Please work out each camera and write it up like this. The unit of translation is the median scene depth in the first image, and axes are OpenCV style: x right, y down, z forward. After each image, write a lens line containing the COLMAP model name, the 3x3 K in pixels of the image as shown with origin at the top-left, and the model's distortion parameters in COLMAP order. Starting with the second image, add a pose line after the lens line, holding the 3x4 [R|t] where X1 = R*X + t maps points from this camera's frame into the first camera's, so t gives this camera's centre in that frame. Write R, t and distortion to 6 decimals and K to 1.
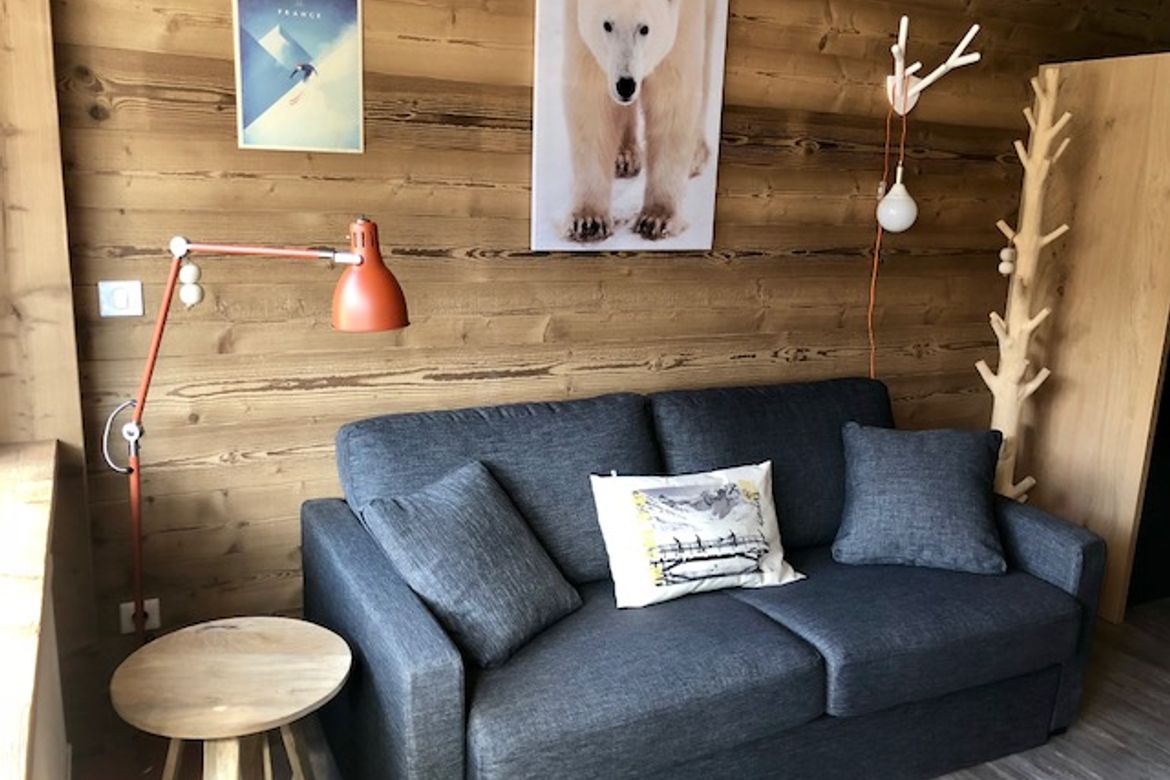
lens RADIAL K [[980.5, 0, 585.0], [0, 980.5, 390.0], [0, 0, 1]] dist [0.014535, 0.016904]
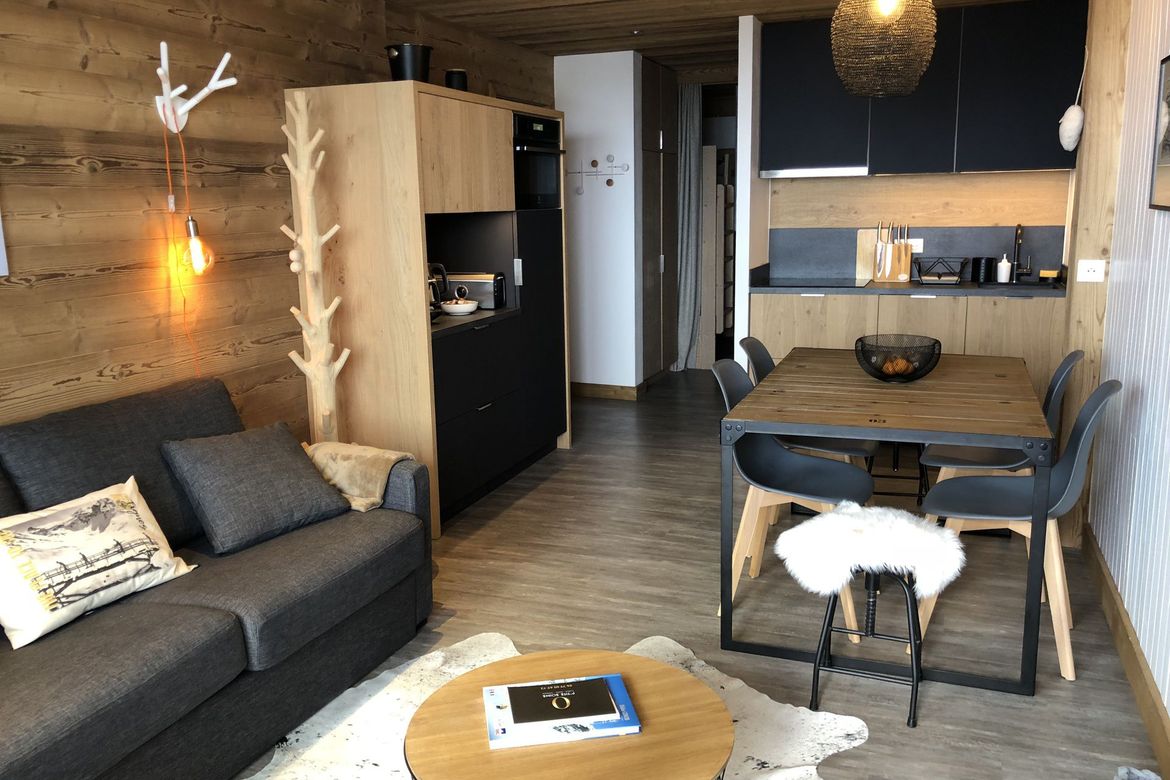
lens RADIAL K [[980.5, 0, 585.0], [0, 980.5, 390.0], [0, 0, 1]] dist [0.014535, 0.016904]
pose [[0.755003, -0.178025, 0.631093, -0.073632], [0.183075, 0.981397, 0.057822, 0.013274], [-0.629646, 0.071881, 0.773549, -0.089041]]
